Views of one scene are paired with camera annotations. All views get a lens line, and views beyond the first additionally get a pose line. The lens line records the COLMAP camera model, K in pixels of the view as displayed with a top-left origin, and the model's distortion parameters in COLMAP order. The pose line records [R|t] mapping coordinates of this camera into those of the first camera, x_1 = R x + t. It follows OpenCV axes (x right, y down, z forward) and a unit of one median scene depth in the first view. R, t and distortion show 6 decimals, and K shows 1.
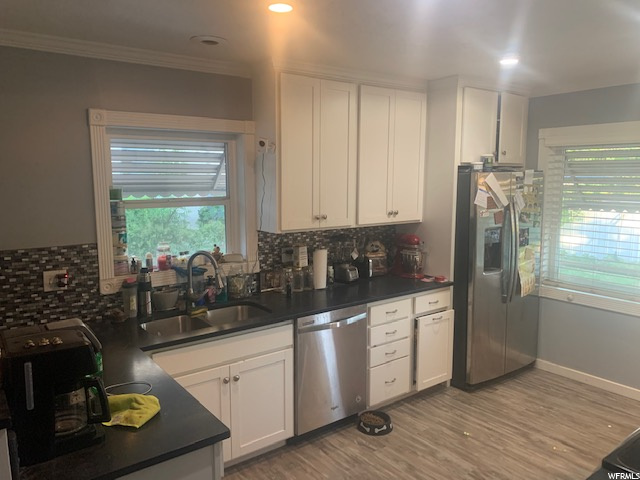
lens RADIAL K [[478.4, 0, 320.0], [0, 478.4, 240.0], [0, 0, 1]] dist [0.054347, -0.000659]
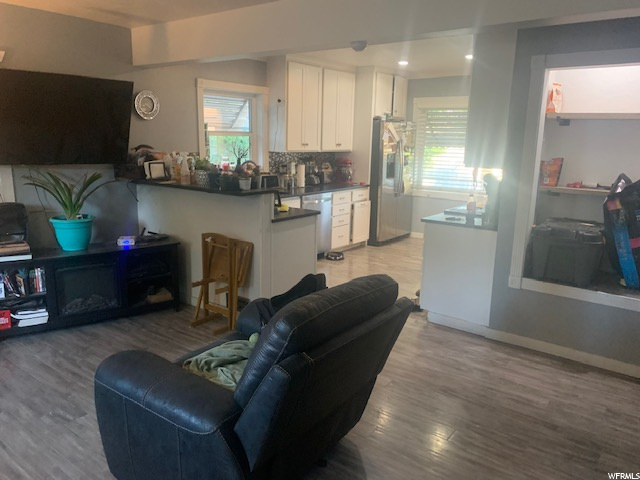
lens RADIAL K [[483.2, 0, 320.0], [0, 483.2, 240.0], [0, 0, 1]] dist [0.116798, -0.001176]
pose [[0.963436, -0.036896, 0.265387, -0.391886], [0.015173, 0.996397, 0.083444, 0.139886], [-0.267510, -0.076367, 0.960524, -0.699831]]
